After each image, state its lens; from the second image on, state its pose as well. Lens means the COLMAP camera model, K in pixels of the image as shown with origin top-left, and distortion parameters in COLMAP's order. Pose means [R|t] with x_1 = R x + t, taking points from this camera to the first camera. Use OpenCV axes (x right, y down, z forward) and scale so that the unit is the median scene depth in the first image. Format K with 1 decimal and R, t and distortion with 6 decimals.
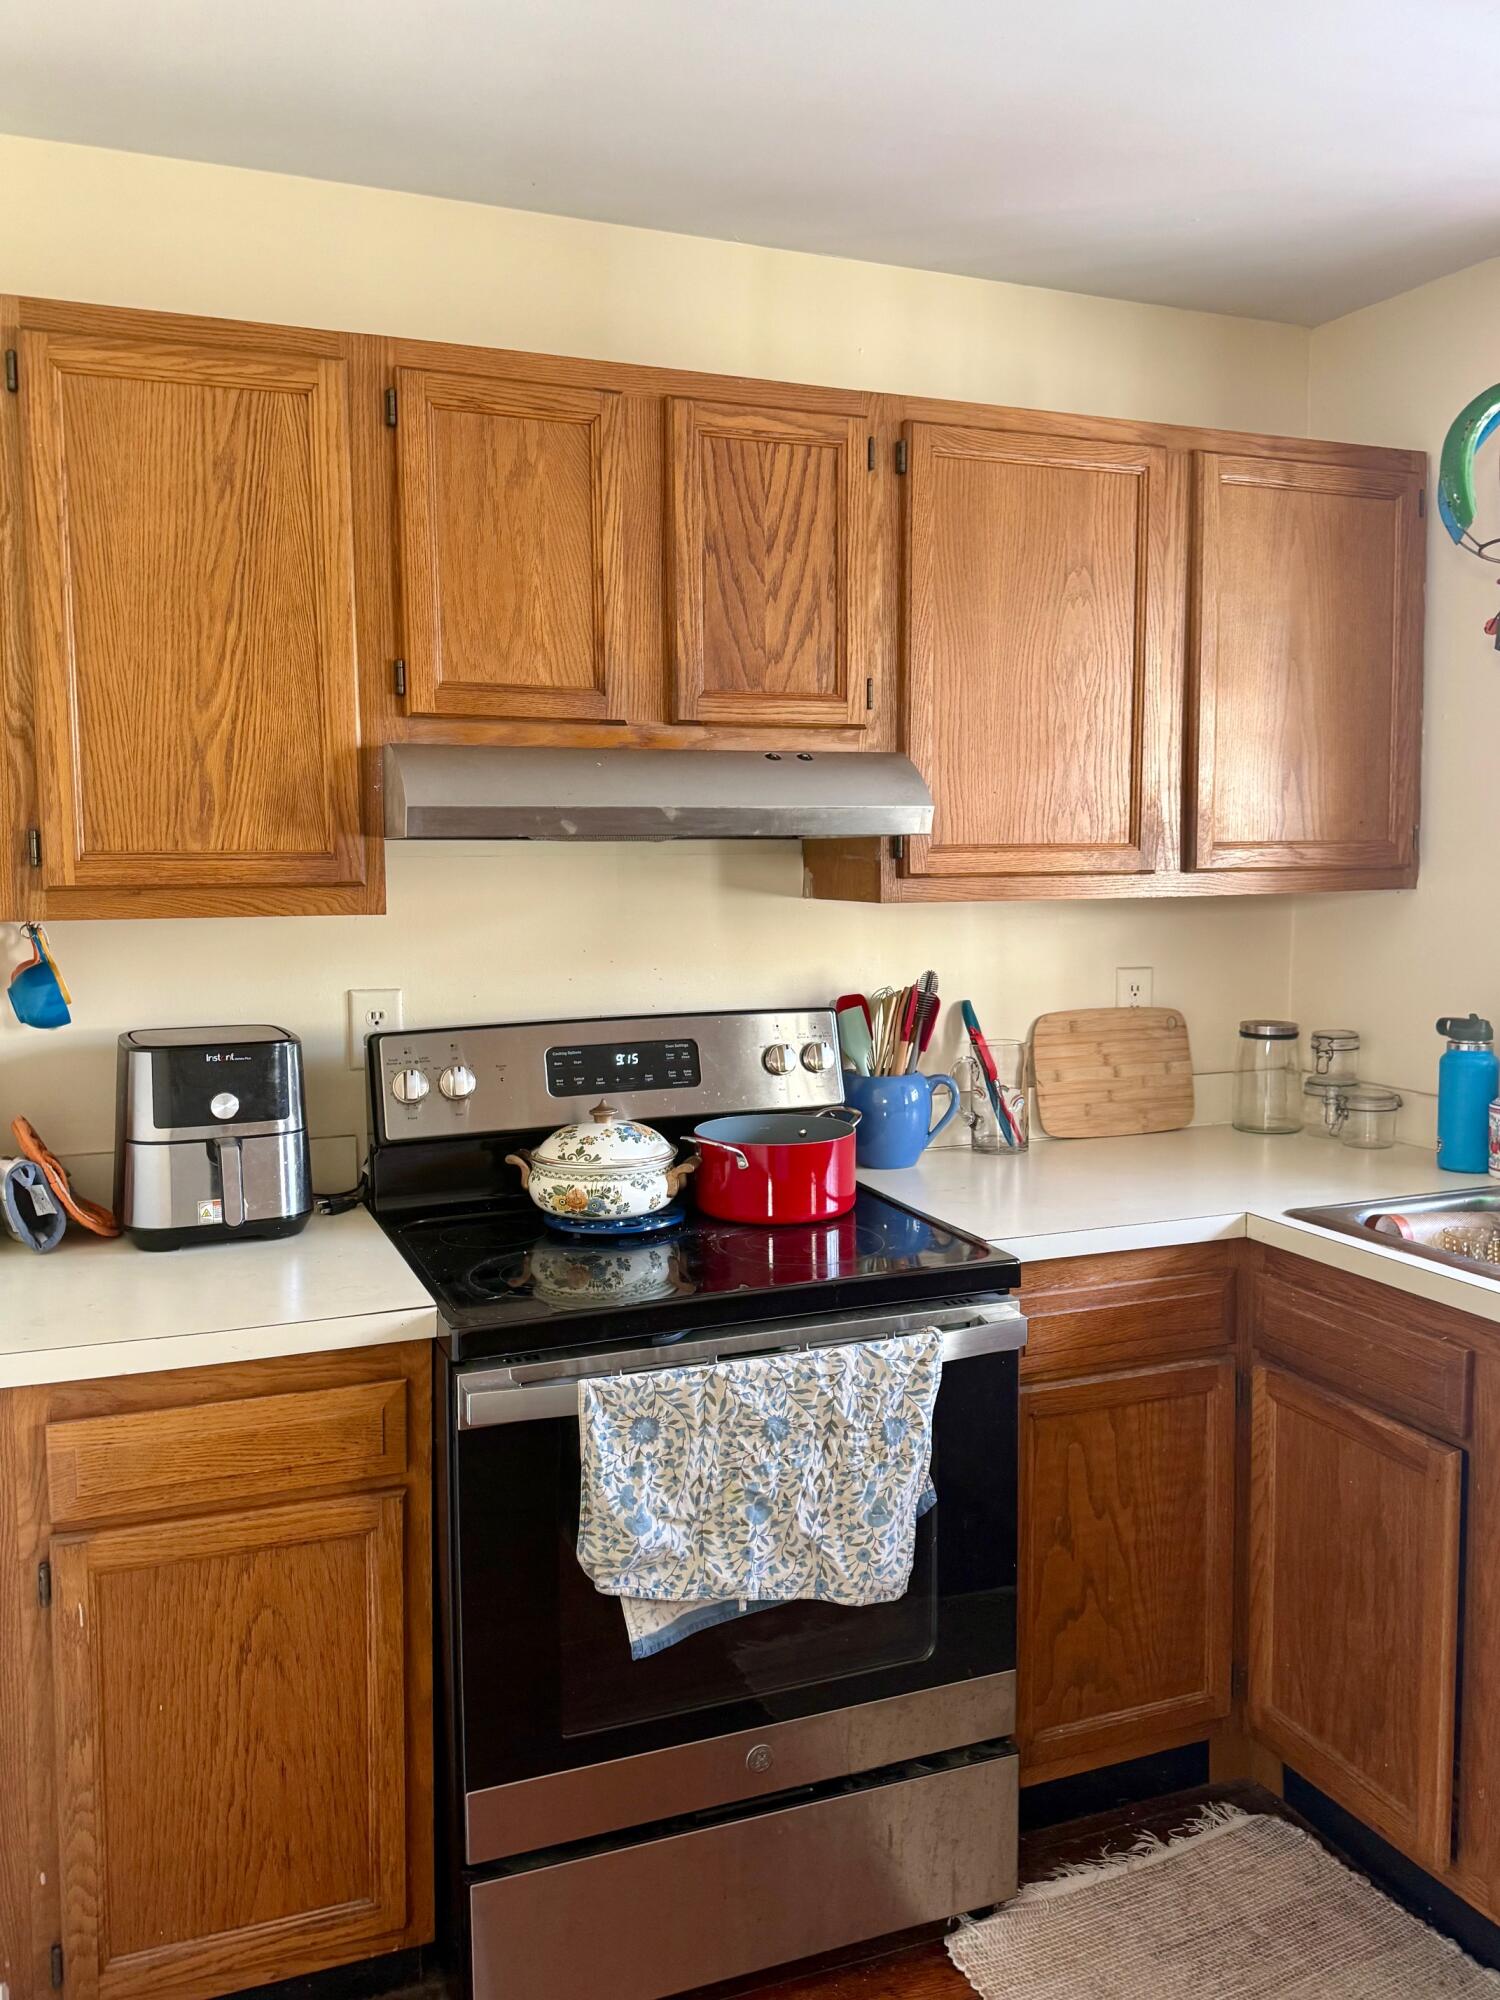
lens RADIAL K [[1587.3, 0, 750.0], [0, 1587.3, 1000.0], [0, 0, 1]] dist [0.161090, -0.366177]
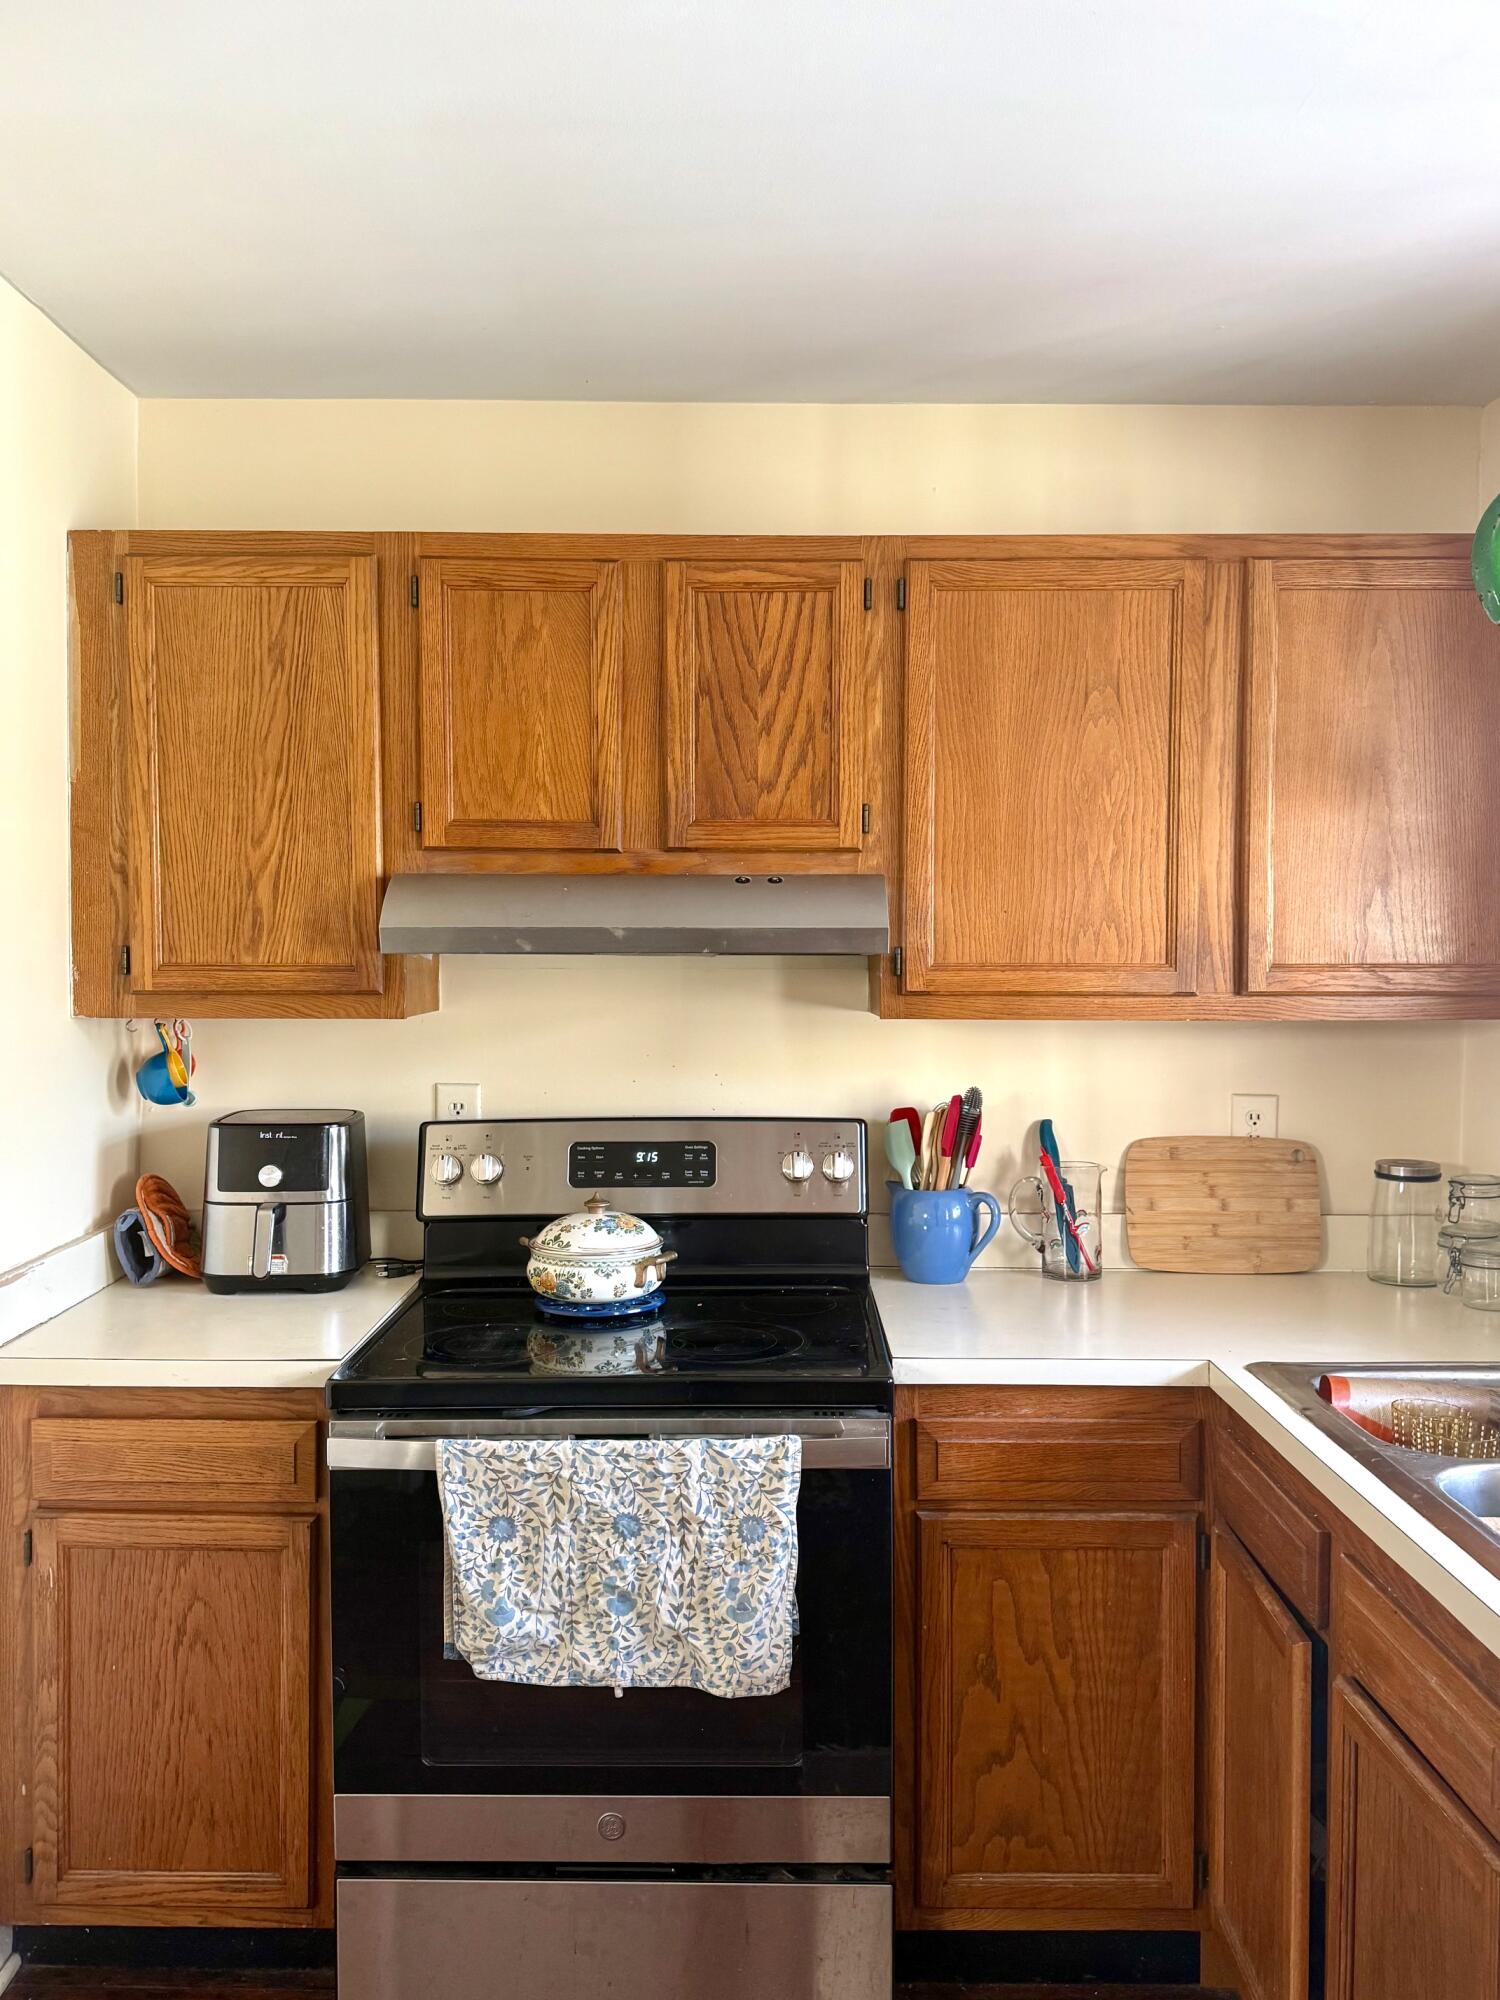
lens RADIAL K [[1603.8, 0, 738.8], [0, 1603.8, 1006.7], [0, 0, 1]] dist [0.175713, -0.399746]
pose [[0.926052, 0.023114, -0.376686, 0.411779], [-0.044802, 0.997798, -0.048916, -0.014880], [0.374726, 0.062175, 0.925048, 0.006478]]
